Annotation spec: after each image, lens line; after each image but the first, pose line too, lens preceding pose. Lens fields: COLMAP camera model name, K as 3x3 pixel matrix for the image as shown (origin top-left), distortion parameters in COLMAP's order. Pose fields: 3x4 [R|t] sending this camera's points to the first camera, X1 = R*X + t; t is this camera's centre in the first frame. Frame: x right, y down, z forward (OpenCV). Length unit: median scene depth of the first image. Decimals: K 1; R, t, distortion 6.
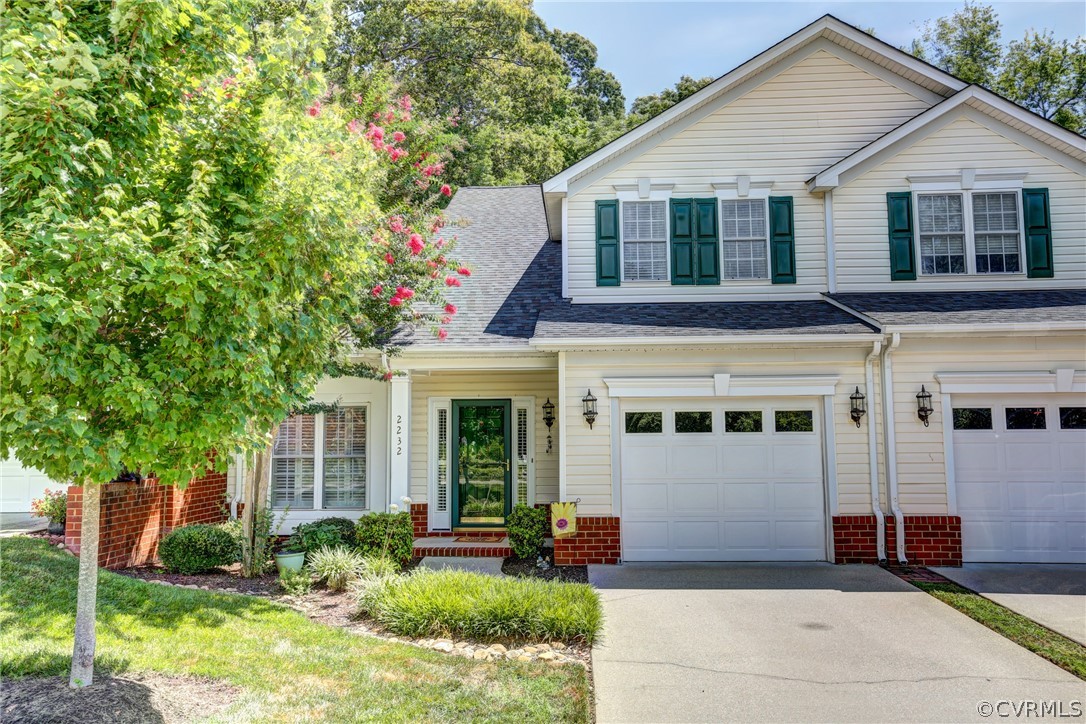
lens RADIAL K [[819.8, 0, 545.3], [0, 819.8, 361.1], [0, 0, 1]] dist [0.002581, 0.002592]
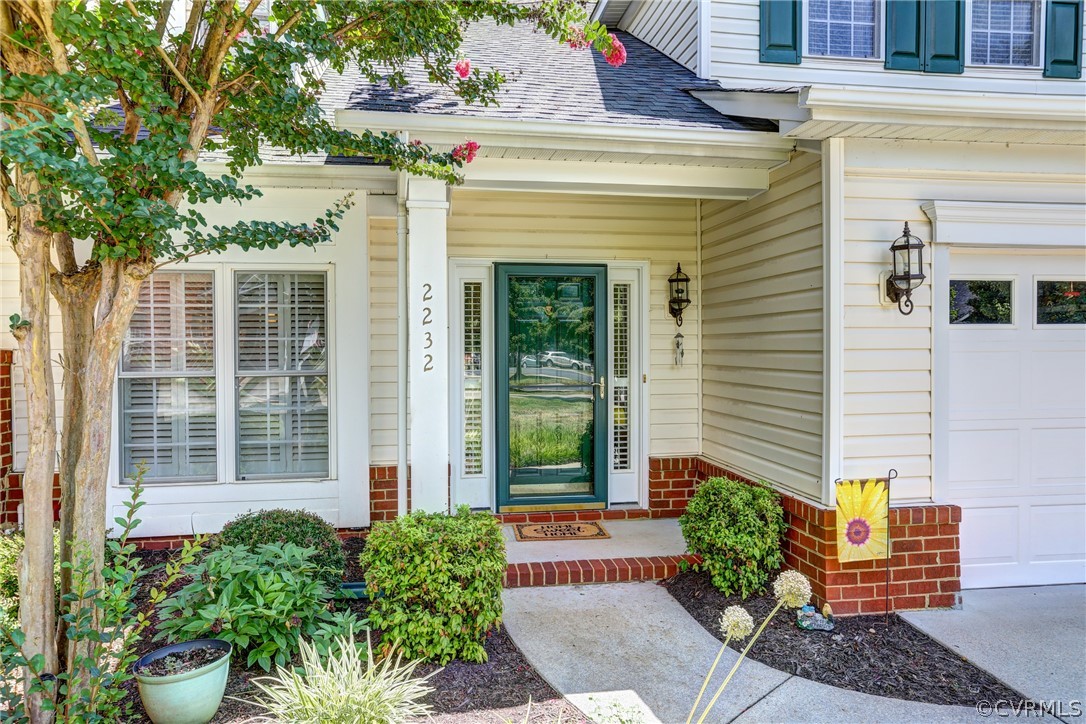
lens RADIAL K [[715.4, 0, 543.0], [0, 715.4, 362.0], [0, 0, 1]] dist [-0.004807, 0.032227]
pose [[0.976706, -0.001966, 0.214575, -0.186218], [-0.022700, 0.993401, 0.112427, 0.058861], [-0.213380, -0.114679, 0.970215, 0.558927]]
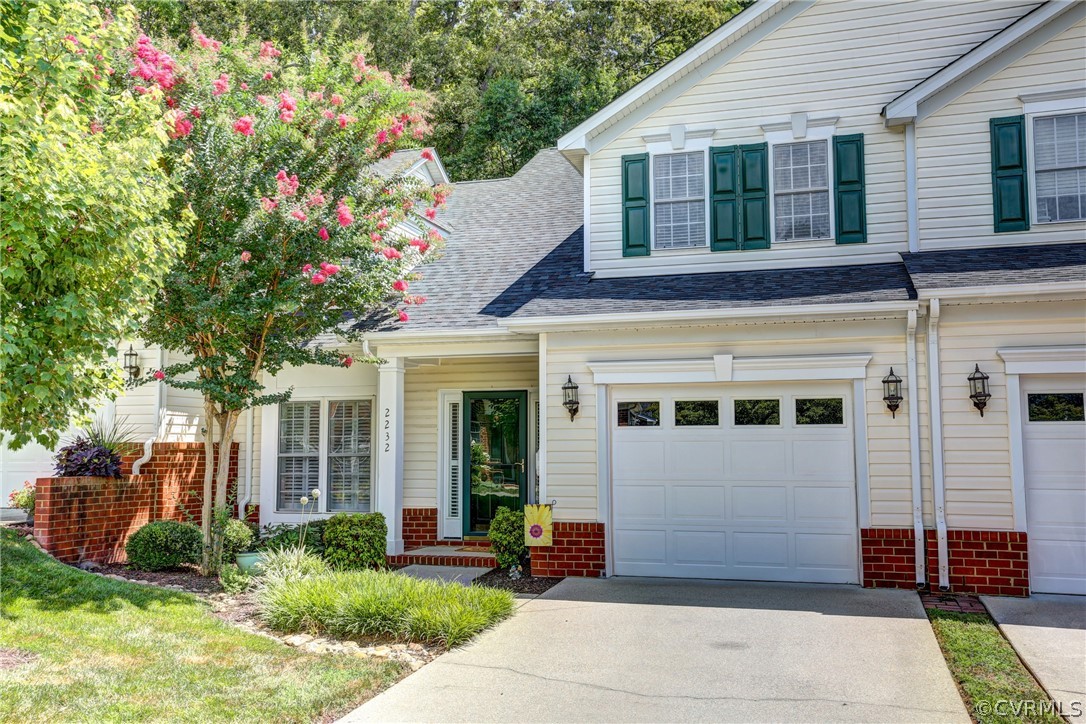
lens RADIAL K [[1005.6, 0, 543.0], [0, 1005.6, 362.0], [0, 0, 1]] dist [0.035522, 0.011631]
pose [[0.968717, -0.016665, -0.247608, 0.245350], [0.017185, 0.999852, -0.000060, 0.016763], [0.247572, -0.004197, 0.968860, -0.033035]]
